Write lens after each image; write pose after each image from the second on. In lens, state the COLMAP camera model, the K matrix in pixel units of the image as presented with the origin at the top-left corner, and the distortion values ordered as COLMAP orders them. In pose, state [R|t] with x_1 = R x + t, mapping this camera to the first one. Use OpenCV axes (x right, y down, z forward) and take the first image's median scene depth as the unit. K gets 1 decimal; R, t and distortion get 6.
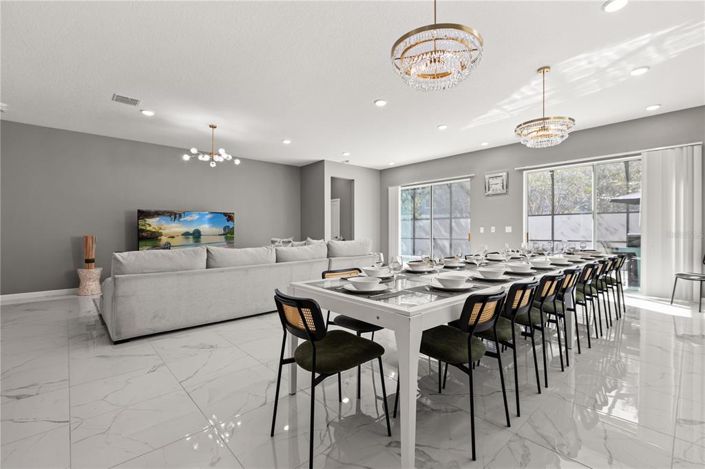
lens RADIAL K [[308.0, 0, 353.7], [0, 308.0, 231.6], [0, 0, 1]] dist [0.000078, 0.000059]
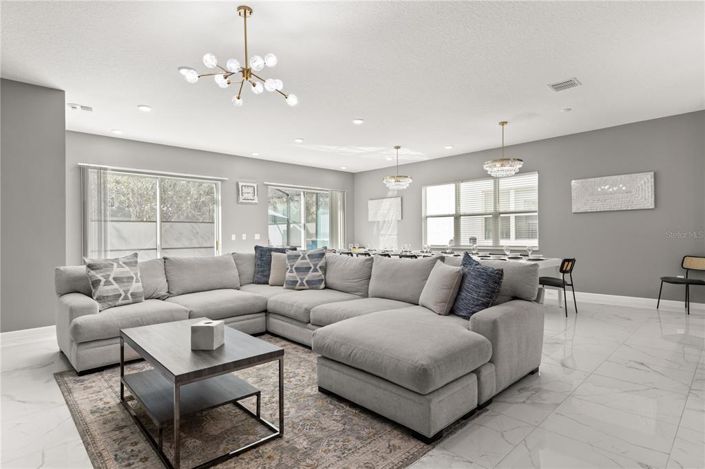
lens RADIAL K [[371.1, 0, 353.6], [0, 371.1, 236.3], [0, 0, 1]] dist [-0.001734, -0.000183]
pose [[-0.011234, 0.001064, 0.999936, -0.797022], [0.005096, 0.999987, -0.001007, -0.005759], [-0.999924, 0.005084, -0.011239, 0.673075]]
